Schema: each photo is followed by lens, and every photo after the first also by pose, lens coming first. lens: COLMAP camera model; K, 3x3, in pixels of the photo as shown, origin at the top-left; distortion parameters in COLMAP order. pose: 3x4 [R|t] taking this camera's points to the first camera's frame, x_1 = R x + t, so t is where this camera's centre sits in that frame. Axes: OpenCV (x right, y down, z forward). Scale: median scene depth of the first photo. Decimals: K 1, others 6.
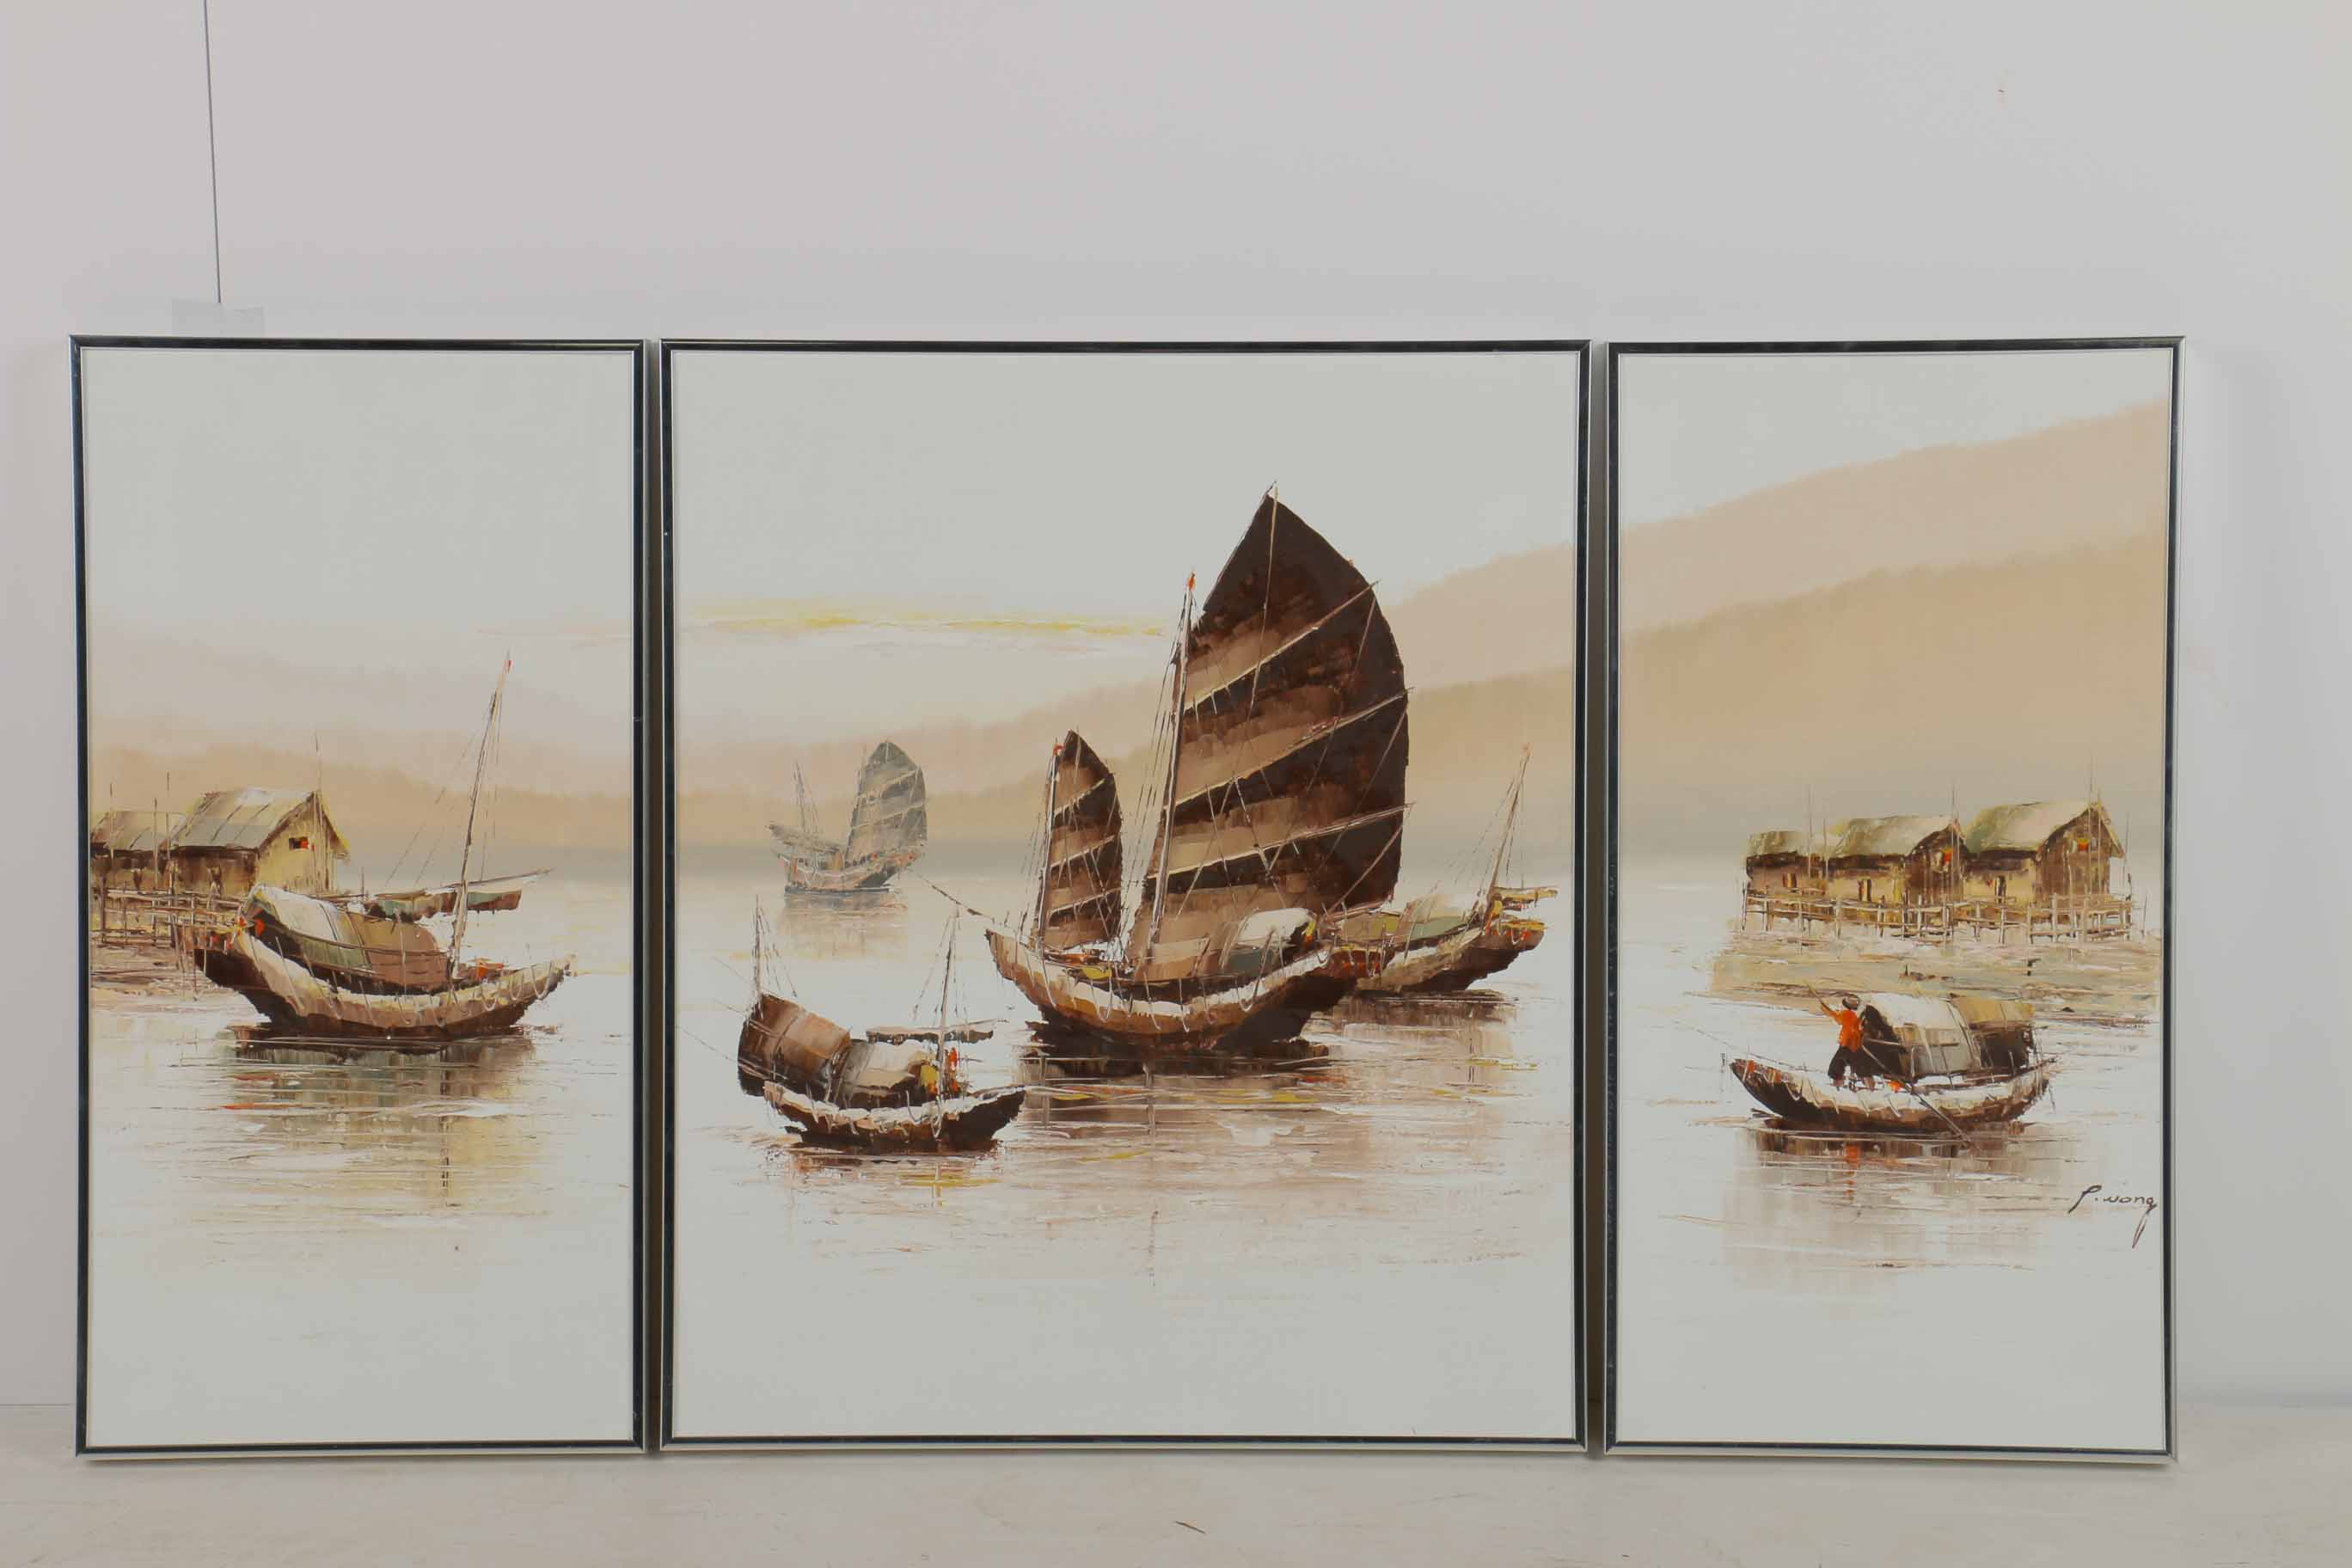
lens RADIAL K [[5885.9, 0, 1102.7], [0, 5885.9, 818.0], [0, 0, 1]] dist [0.448433, 0.000000]
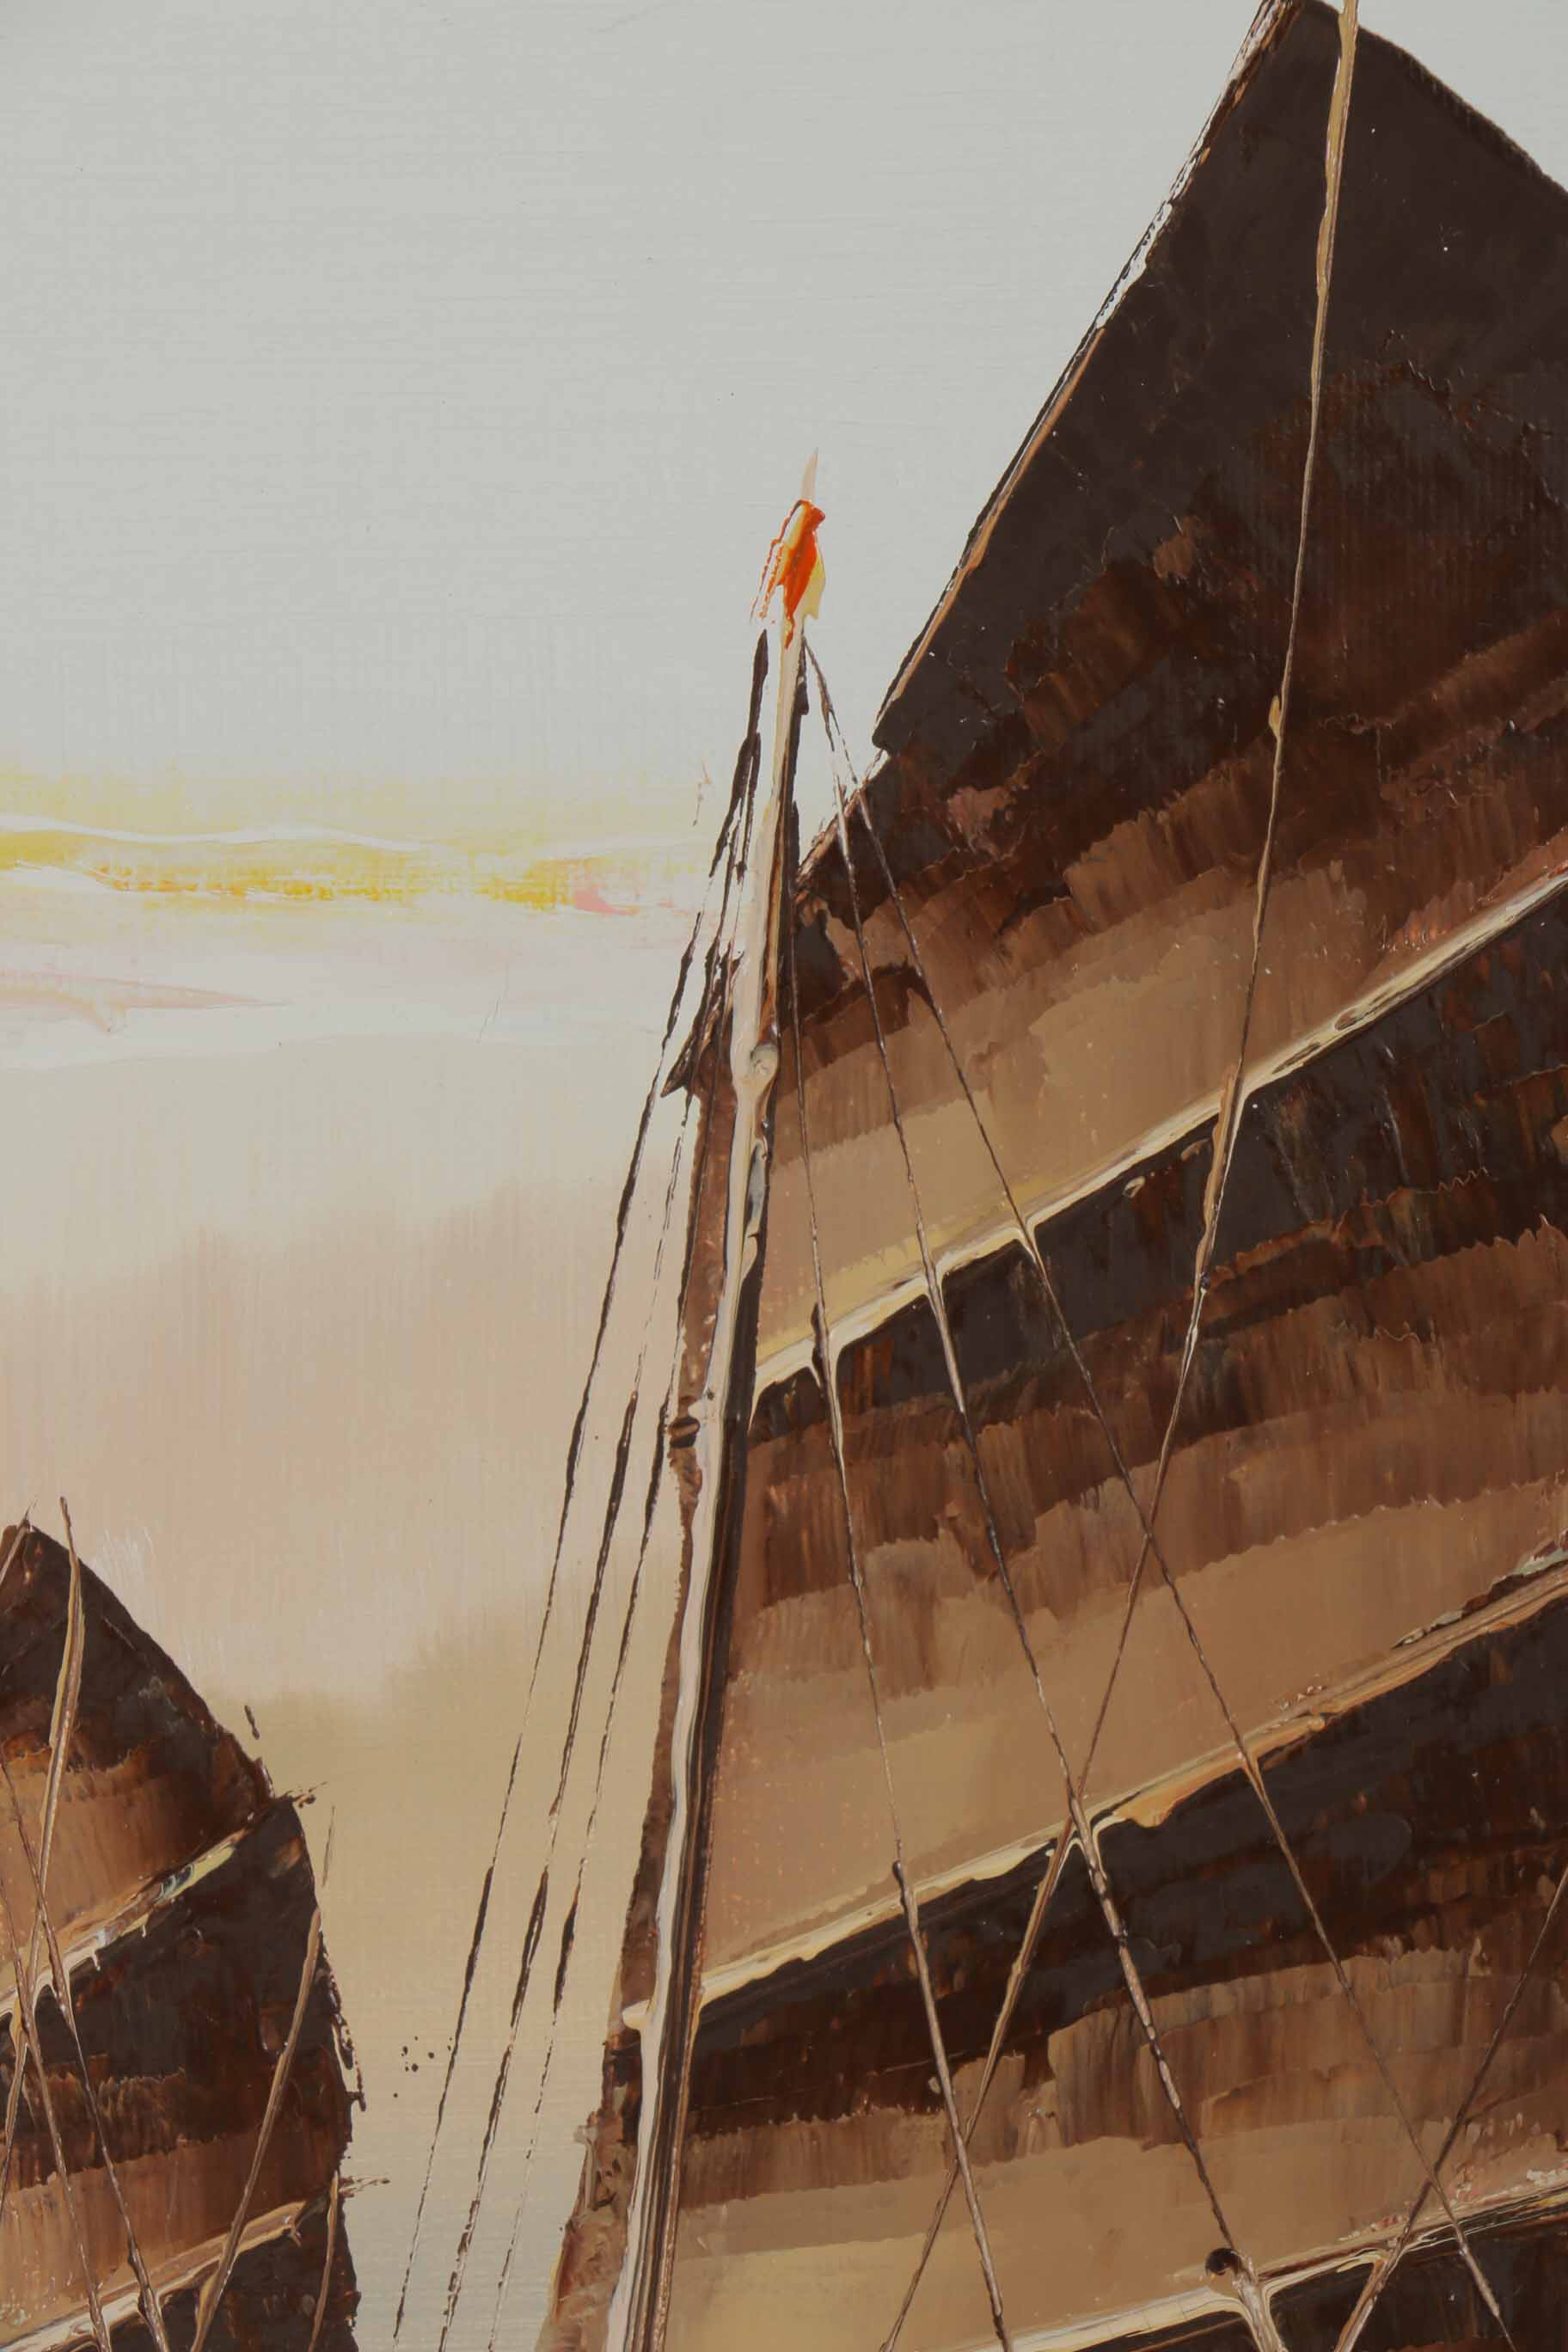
lens RADIAL K [[11647.0, 0, 863.5], [0, 11647.0, 1264.3], [0, 0, 1]] dist [1.050217, 0.000000]
pose [[0.998945, -0.003055, 0.045817, 0.002591], [0.003013, 0.999995, 0.000971, -0.021830], [-0.045819, -0.000832, 0.998949, 0.692427]]
